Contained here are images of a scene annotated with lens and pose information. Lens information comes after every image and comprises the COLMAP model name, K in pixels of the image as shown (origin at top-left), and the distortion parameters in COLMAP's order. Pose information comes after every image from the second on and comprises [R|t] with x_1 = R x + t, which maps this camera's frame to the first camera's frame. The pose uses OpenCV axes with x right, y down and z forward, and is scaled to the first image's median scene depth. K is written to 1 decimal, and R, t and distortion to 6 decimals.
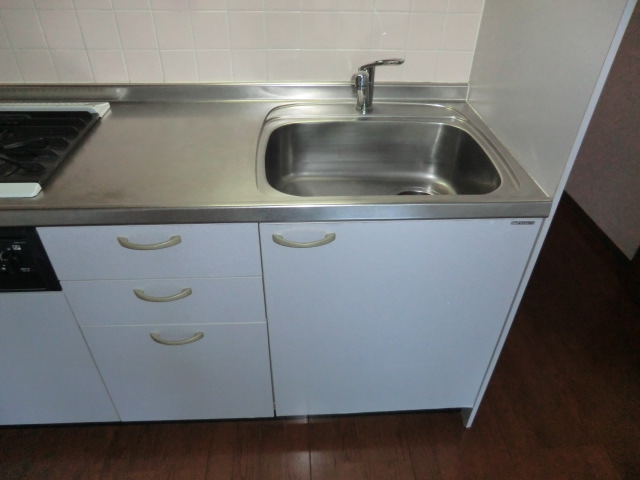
lens RADIAL K [[472.8, 0, 320.0], [0, 472.8, 240.0], [0, 0, 1]] dist [-0.106599, 0.115528]
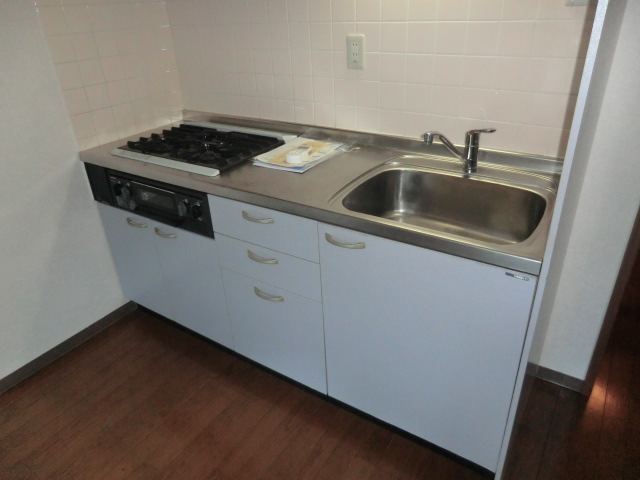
lens RADIAL K [[472.8, 0, 320.0], [0, 472.8, 240.0], [0, 0, 1]] dist [-0.106599, 0.115528]
pose [[0.800049, 0.238457, -0.550509, 0.624838], [-0.313398, 0.948575, -0.044576, 0.071872], [0.511570, 0.208191, 0.833638, -0.161997]]
